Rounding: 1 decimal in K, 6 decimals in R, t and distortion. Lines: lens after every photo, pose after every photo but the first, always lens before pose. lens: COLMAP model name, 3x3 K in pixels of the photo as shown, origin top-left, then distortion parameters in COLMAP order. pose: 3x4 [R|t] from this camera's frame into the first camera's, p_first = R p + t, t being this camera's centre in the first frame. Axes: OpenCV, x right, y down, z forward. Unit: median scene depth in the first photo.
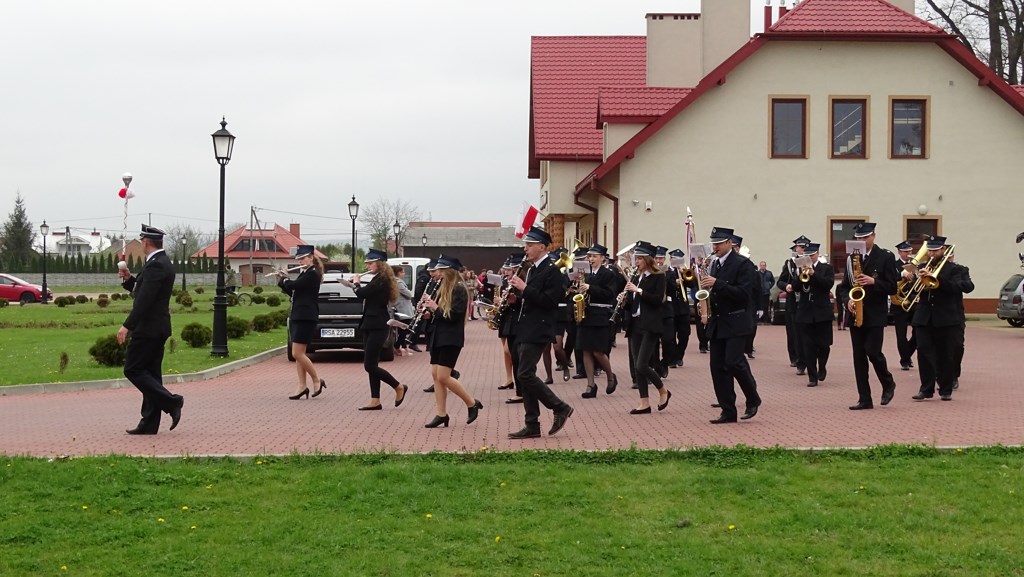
lens RADIAL K [[1379.4, 0, 512.0], [0, 1379.4, 288.5], [0, 0, 1]] dist [-0.019445, 0.000192]
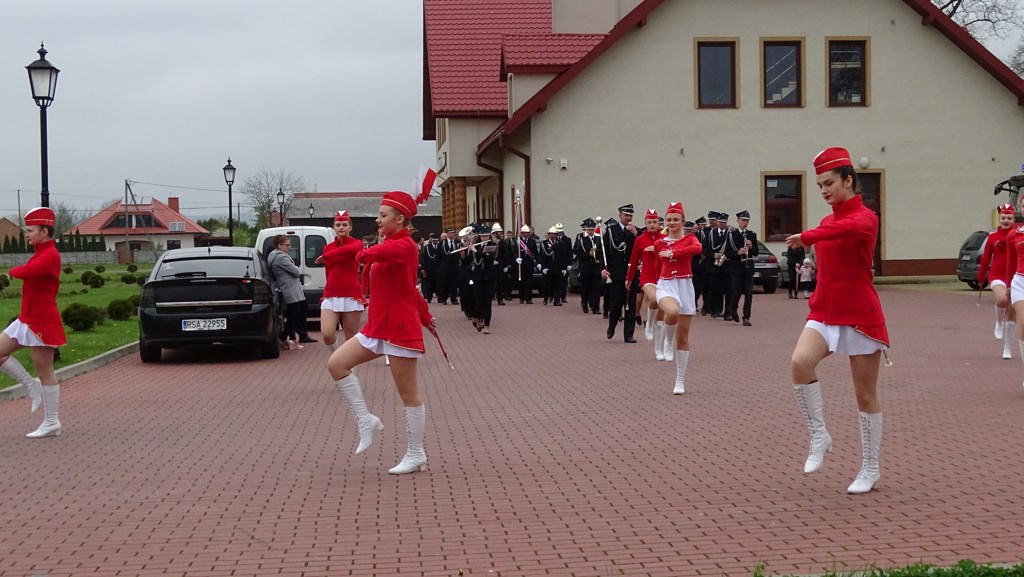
lens RADIAL K [[1379.4, 0, 512.0], [0, 1379.4, 288.5], [0, 0, 1]] dist [-0.019445, 0.000192]
pose [[0.996414, -0.026232, 0.080439, -0.007665], [0.024464, 0.999439, 0.022879, -0.000567], [-0.080994, -0.020829, 0.996497, 0.100664]]
